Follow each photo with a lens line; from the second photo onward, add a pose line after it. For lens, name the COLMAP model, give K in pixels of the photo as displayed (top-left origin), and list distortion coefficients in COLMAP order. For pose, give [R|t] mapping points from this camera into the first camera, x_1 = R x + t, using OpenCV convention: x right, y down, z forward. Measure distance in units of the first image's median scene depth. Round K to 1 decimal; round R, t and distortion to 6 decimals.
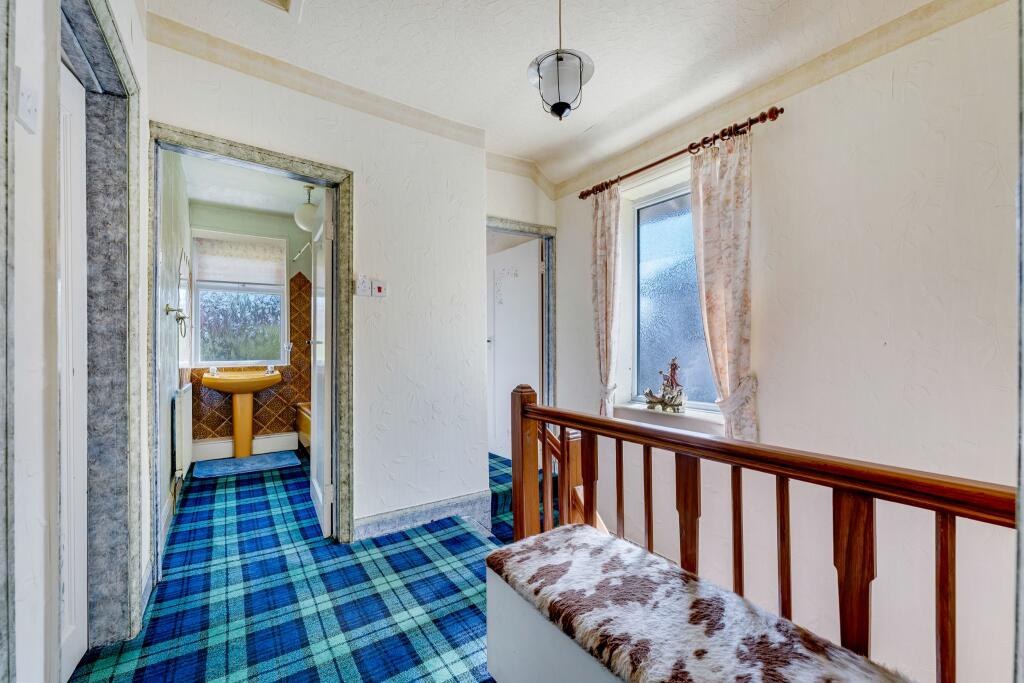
lens RADIAL K [[424.2, 0, 512.0], [0, 424.2, 341.5], [0, 0, 1]] dist [0.001540, 0.000226]
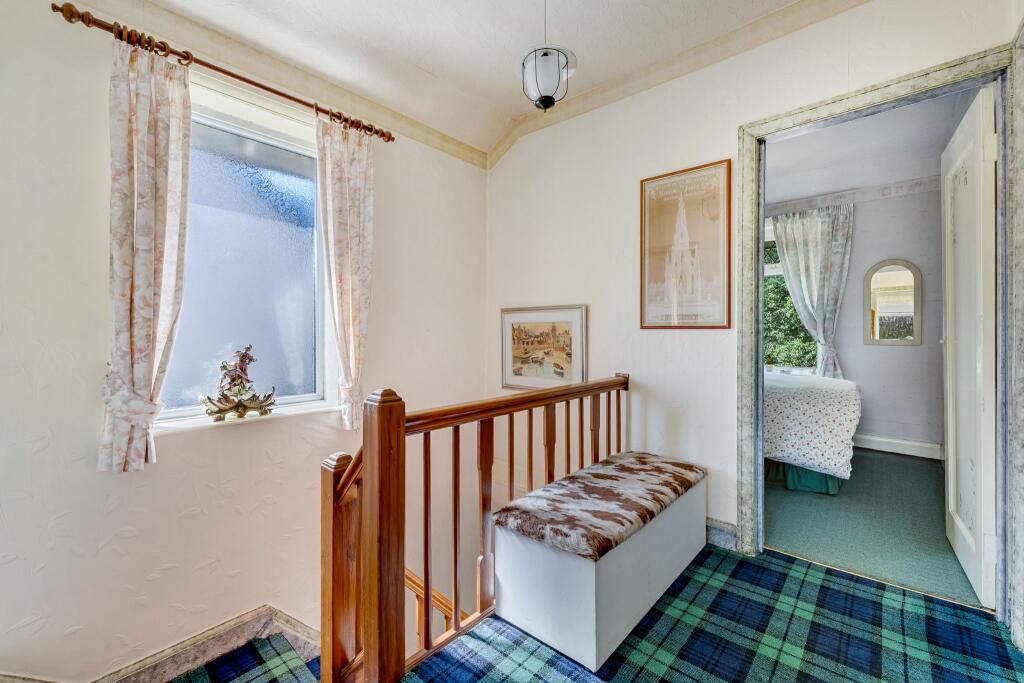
lens RADIAL K [[420.9, 0, 523.3], [0, 420.9, 322.5], [0, 0, 1]] dist [0.000148, -0.000075]
pose [[-0.261924, 0.022993, 0.964815, -1.072503], [-0.011844, 0.999564, -0.027036, 0.025179], [-0.965016, -0.018509, -0.261538, 1.617669]]
